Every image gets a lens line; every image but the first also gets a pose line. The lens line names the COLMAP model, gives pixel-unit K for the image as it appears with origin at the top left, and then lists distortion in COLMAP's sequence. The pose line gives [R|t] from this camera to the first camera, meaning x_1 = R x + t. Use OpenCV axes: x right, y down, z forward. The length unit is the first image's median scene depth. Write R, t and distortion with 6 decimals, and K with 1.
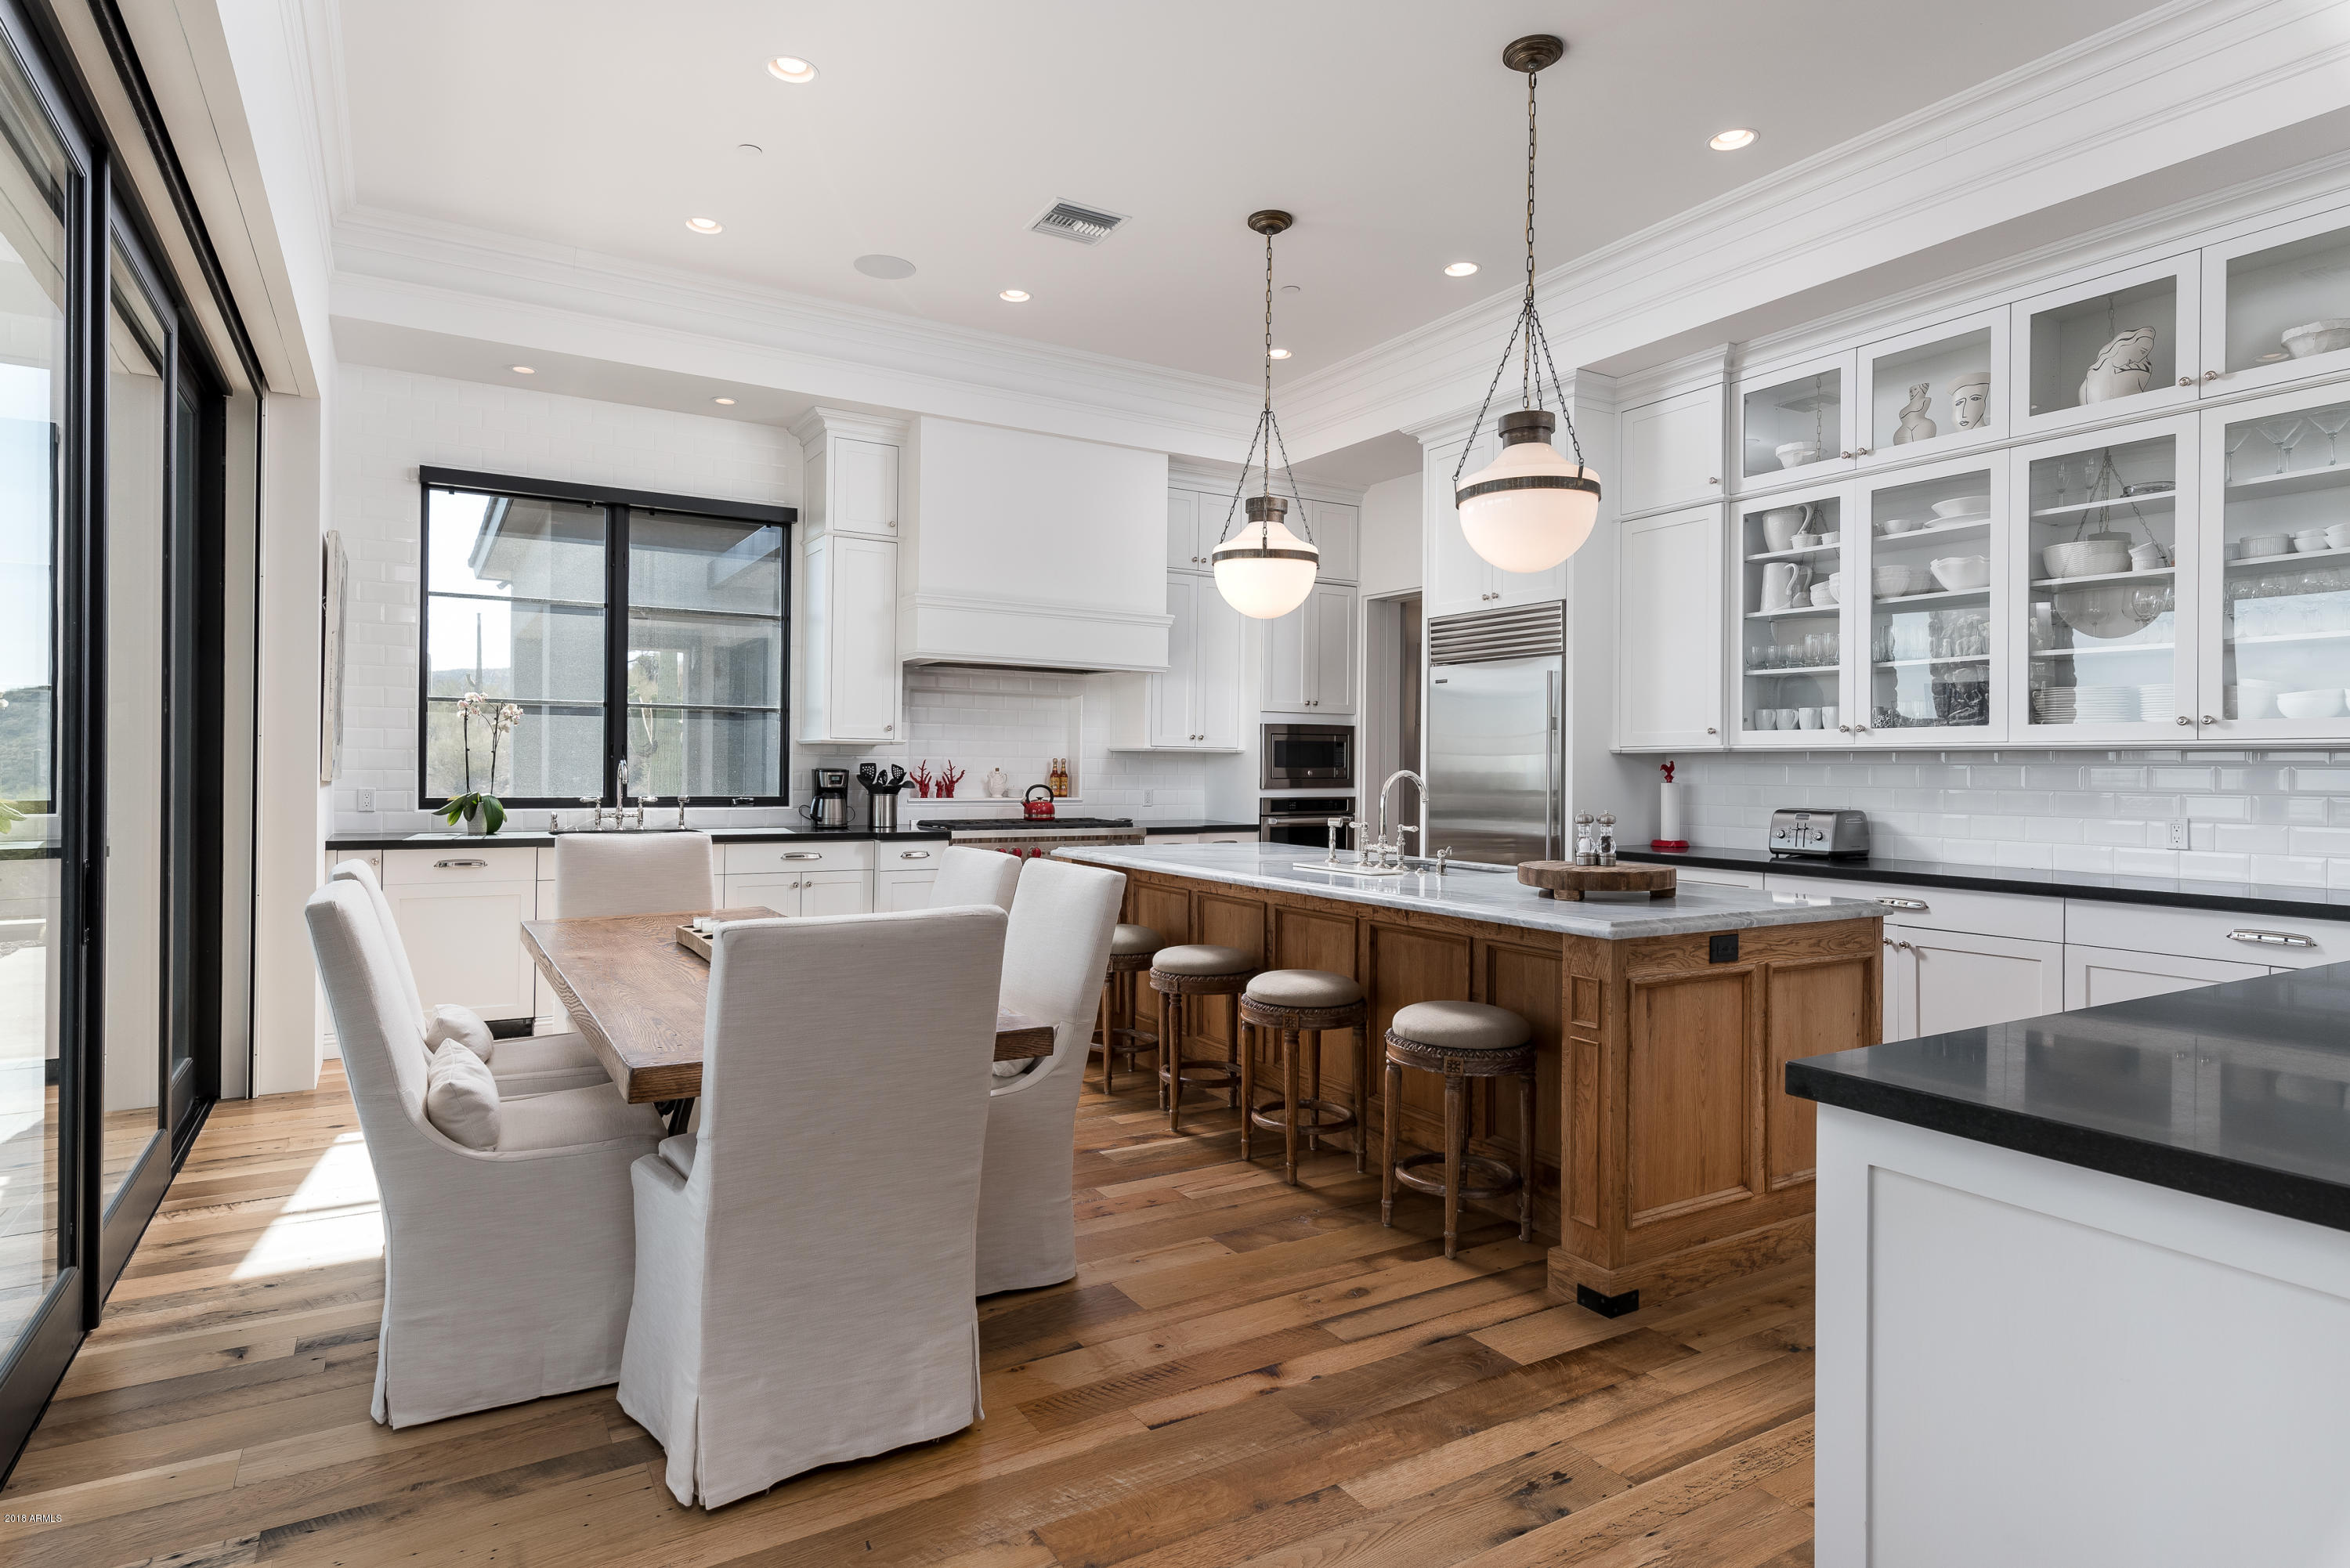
lens RADIAL K [[1290.3, 0, 1175.0], [0, 1290.3, 784.0], [0, 0, 1]] dist [0.004438, 0.000409]
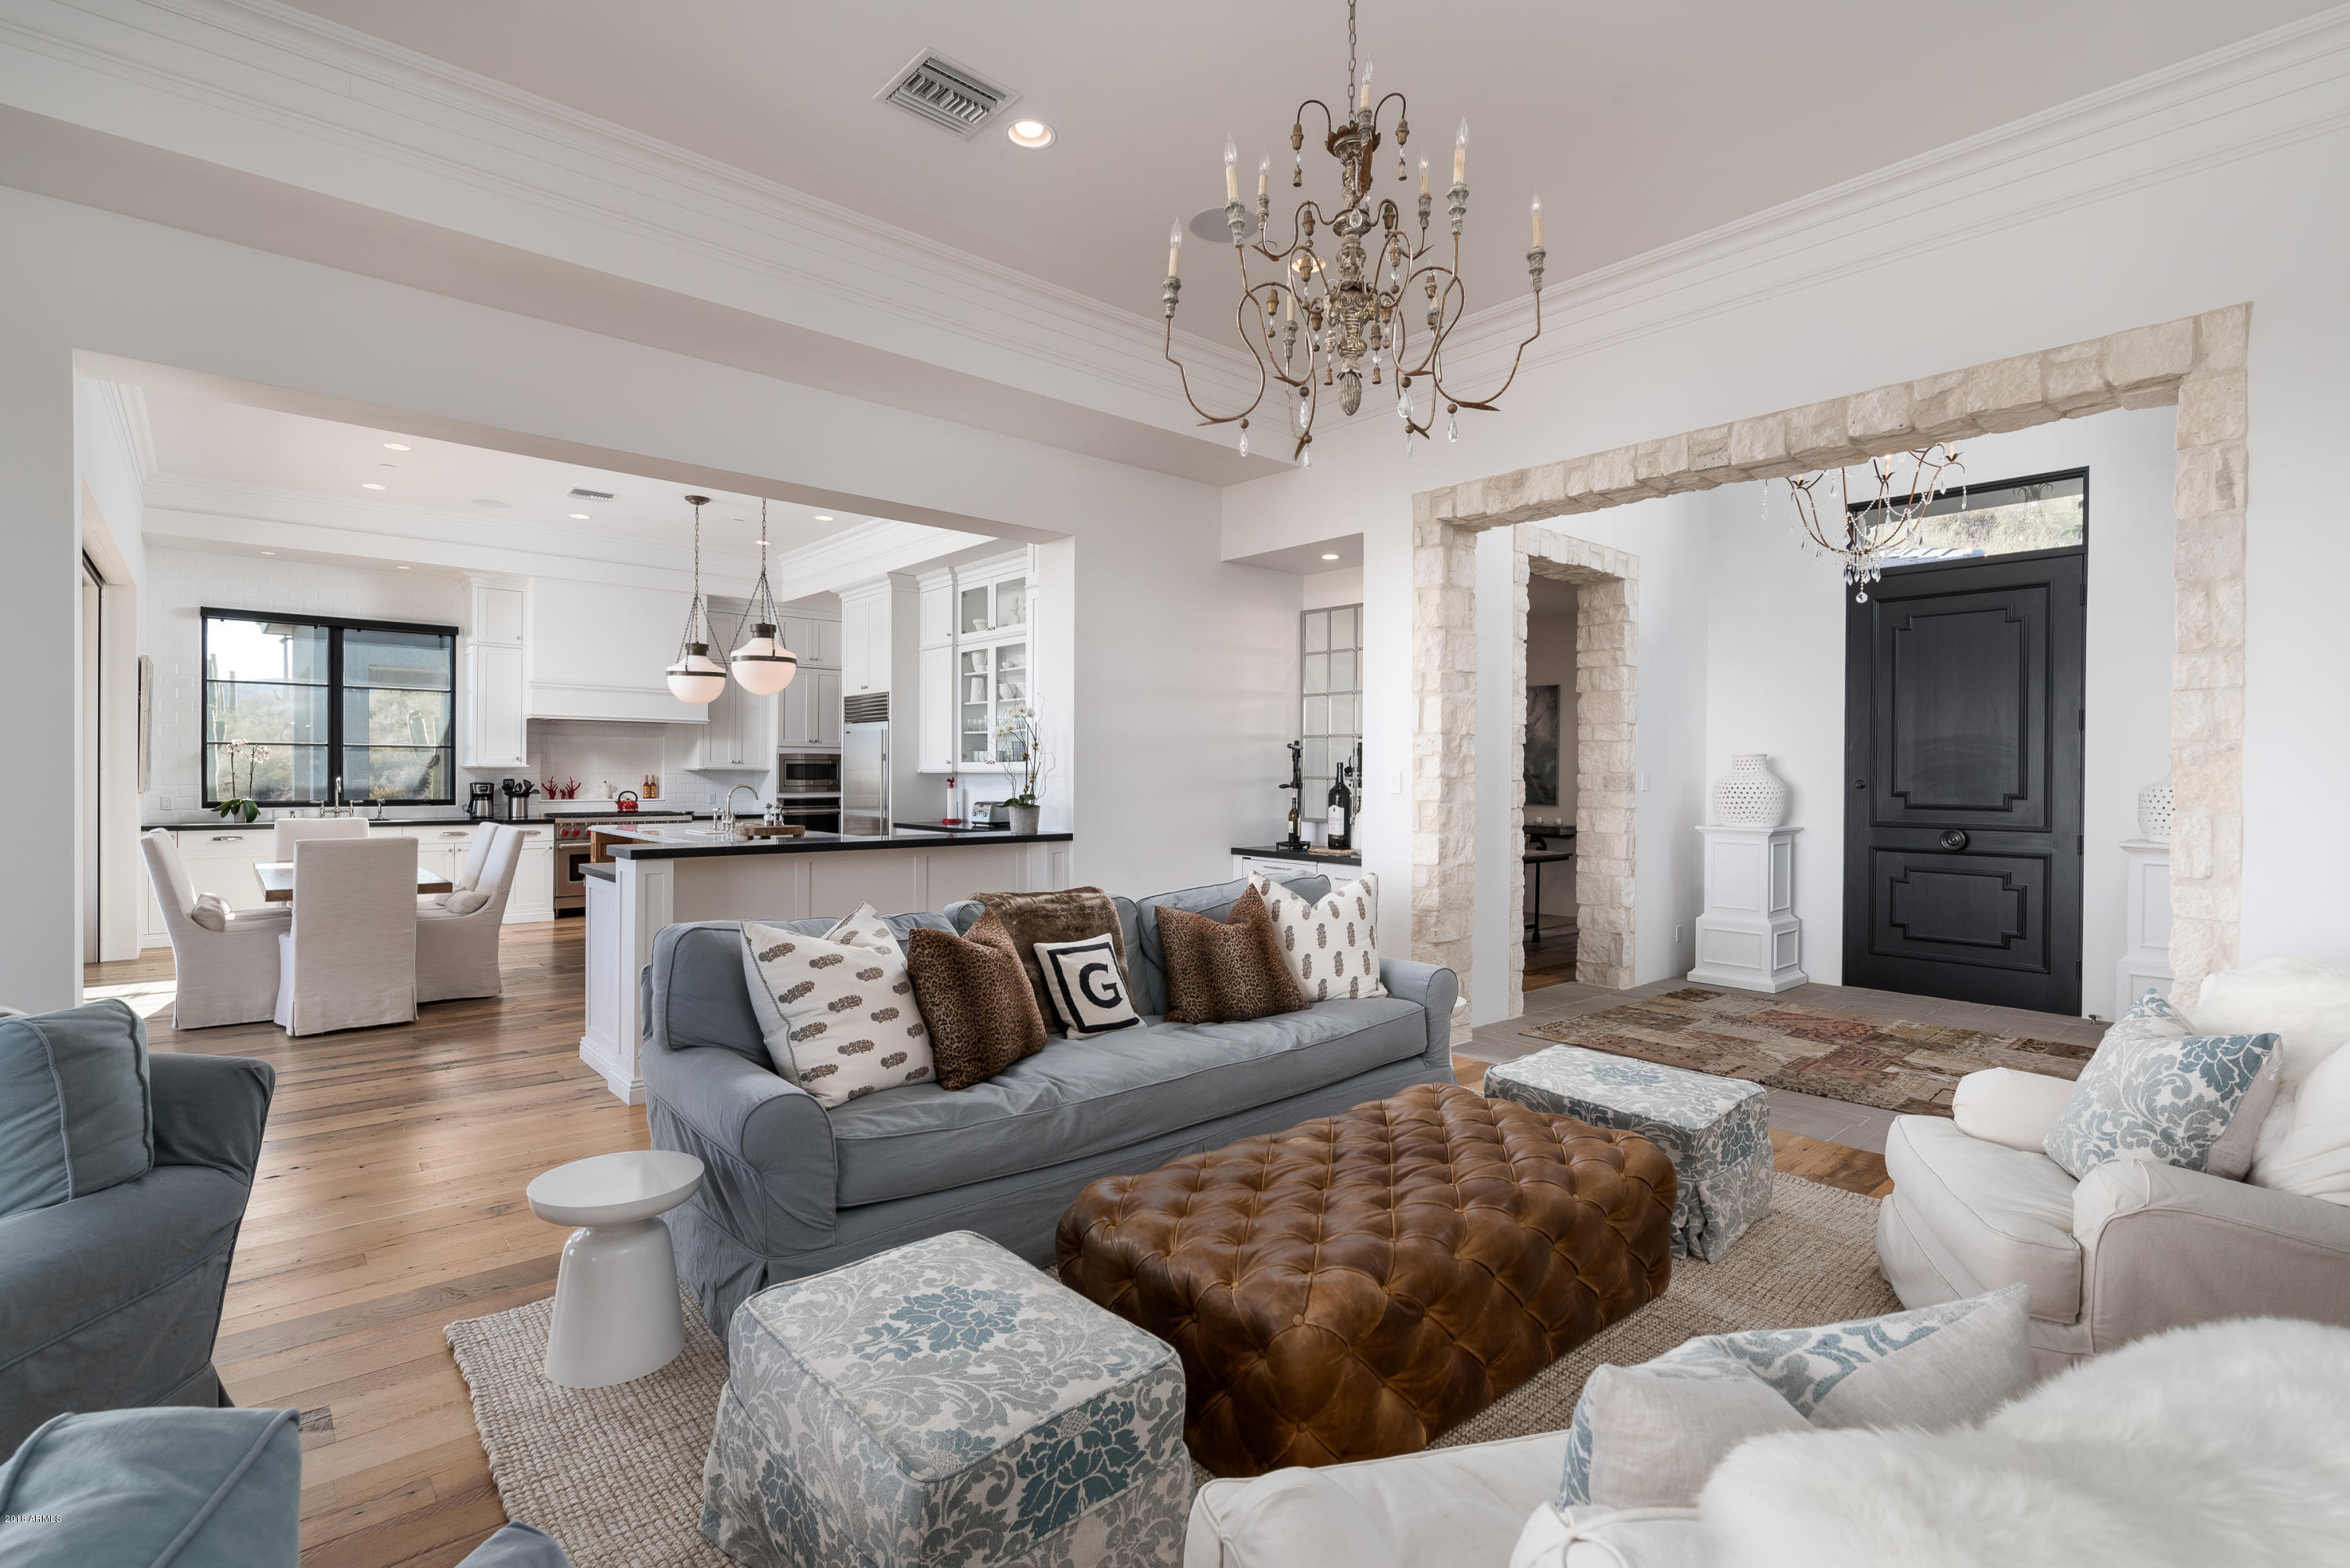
lens RADIAL K [[1121.6, 0, 1175.0], [0, 1121.6, 784.0], [0, 0, 1]] dist [-0.001362, -0.000481]
pose [[0.984545, -0.004521, 0.175076, 0.373108], [0.004479, 0.999990, 0.000633, -0.006599], [-0.175077, 0.000161, 0.984555, -0.601260]]
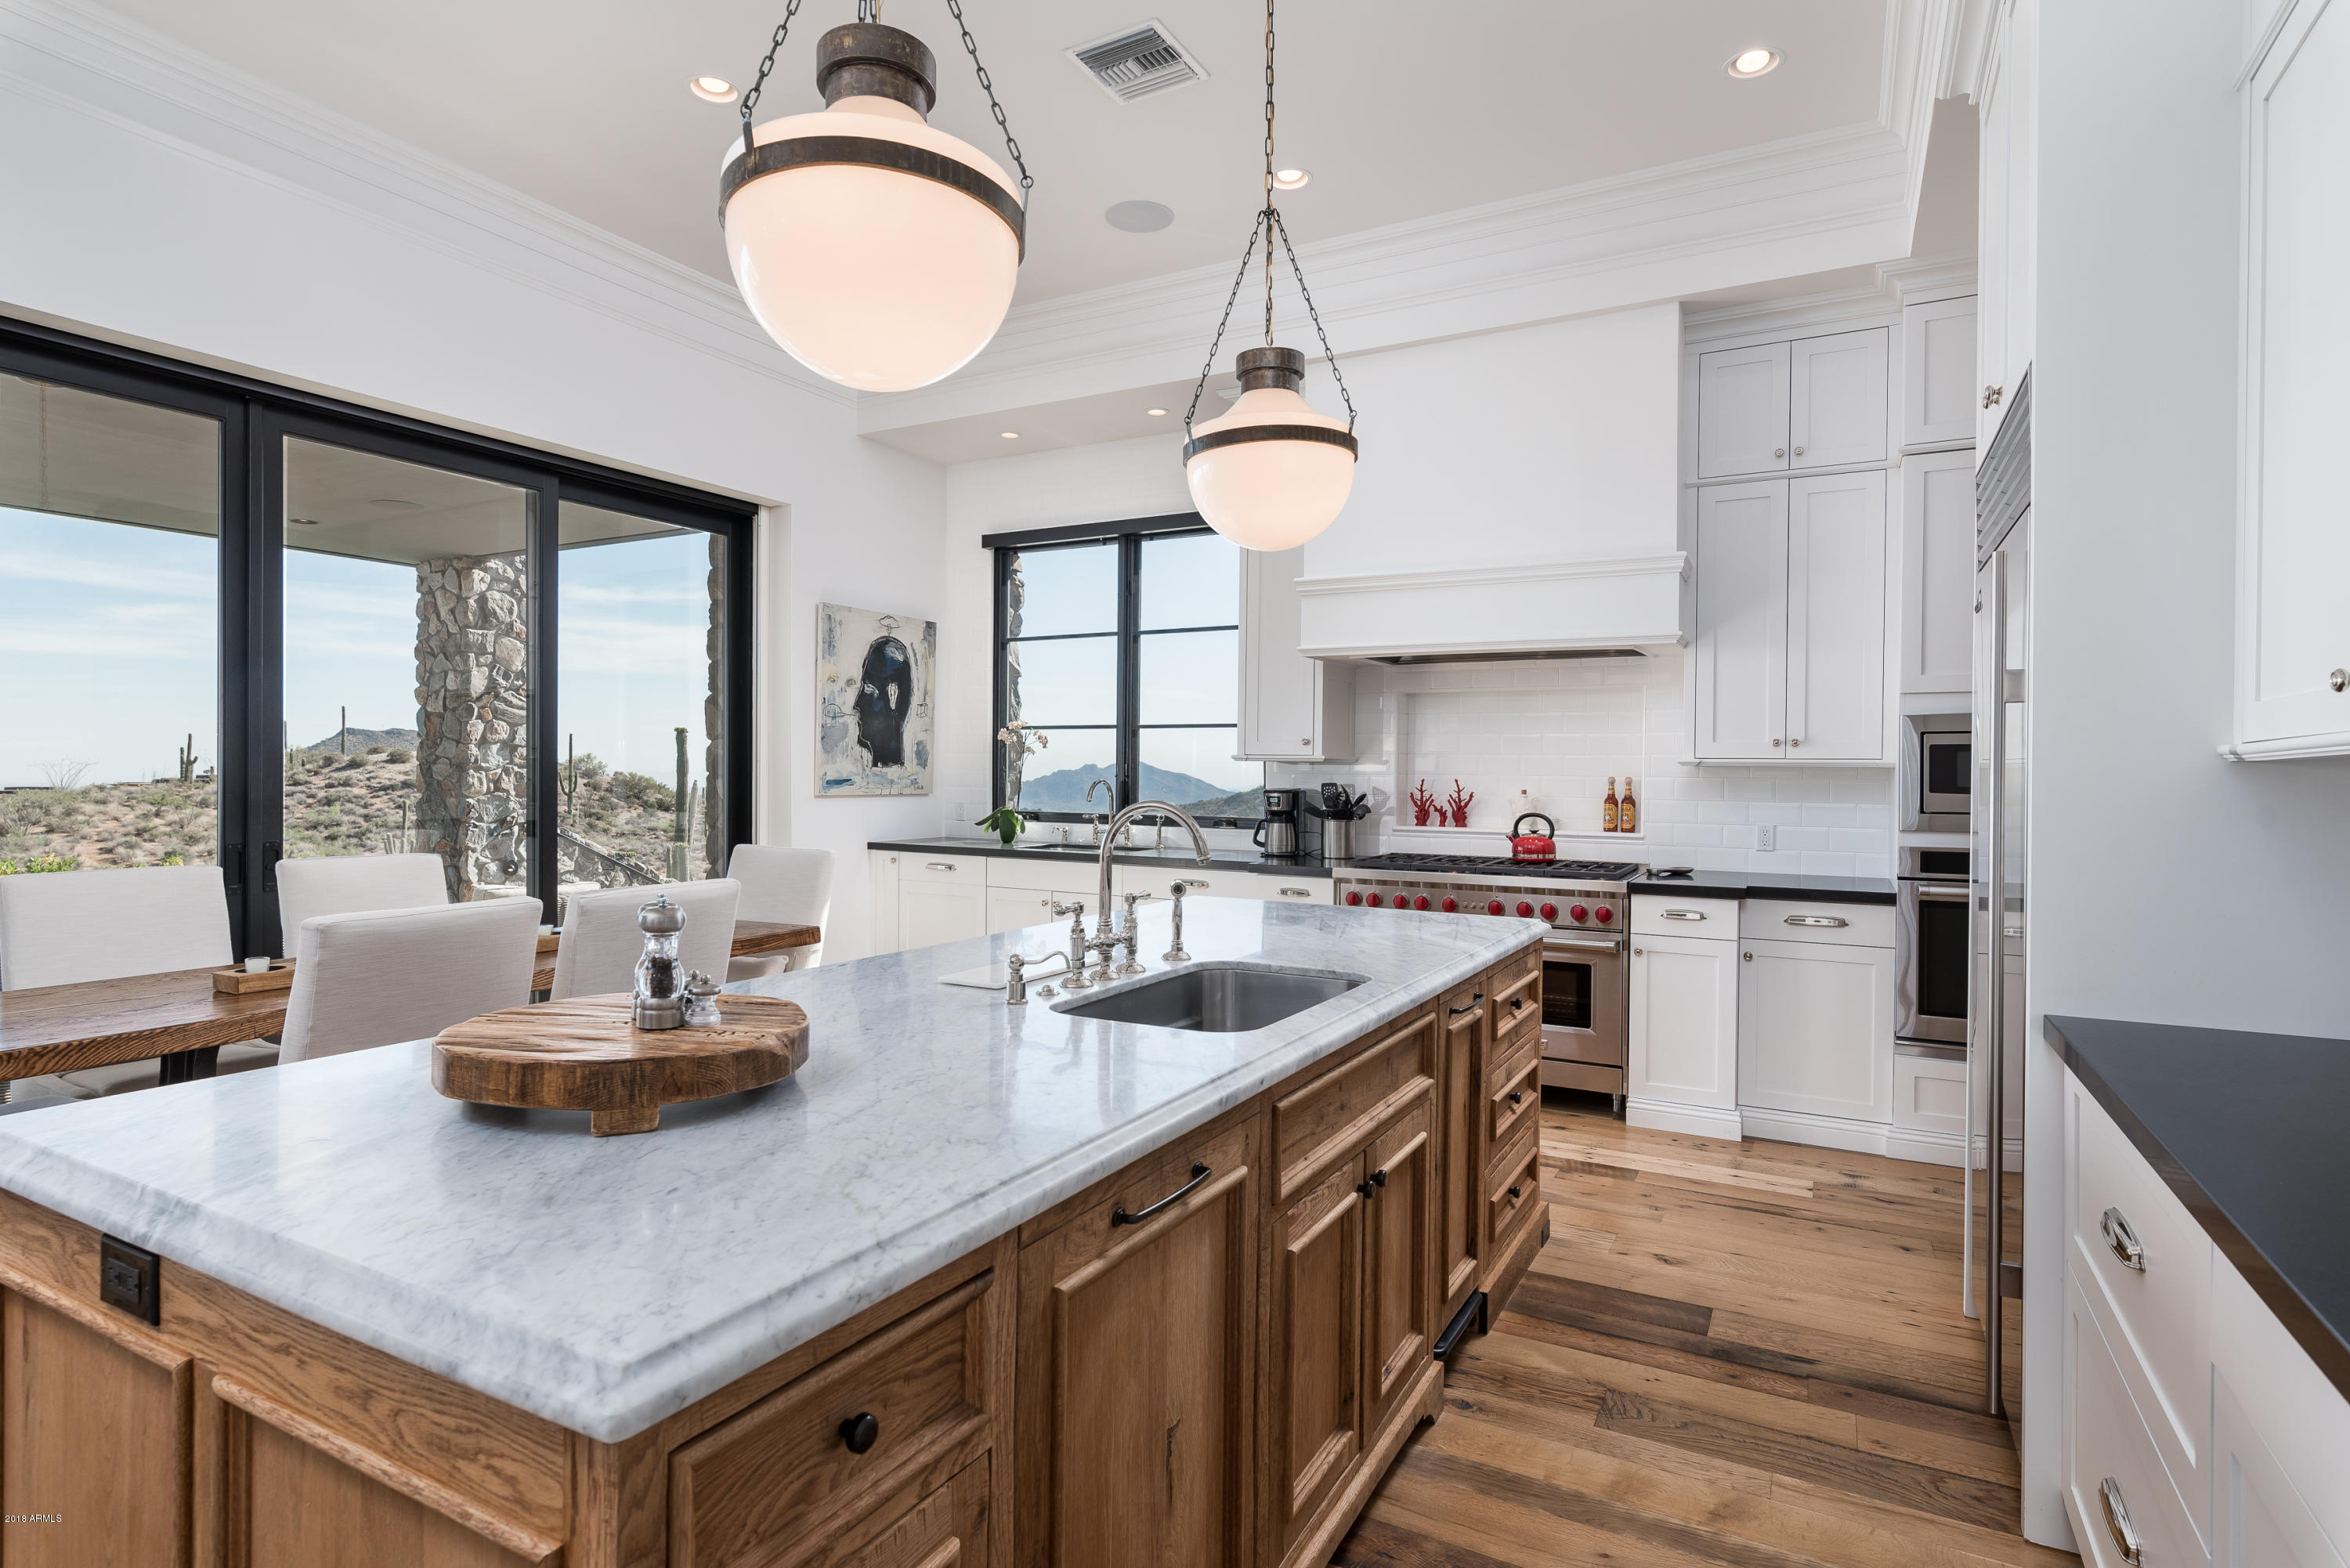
lens RADIAL K [[1172.6, 0, 1169.2], [0, 1172.6, 756.5], [0, 0, 1]] dist [0.025219, -0.008977]
pose [[0.504949, -0.015860, -0.863004, 0.407496], [-0.015415, 0.999506, -0.027388, -0.011270], [0.863012, 0.027133, 0.504455, 0.541166]]
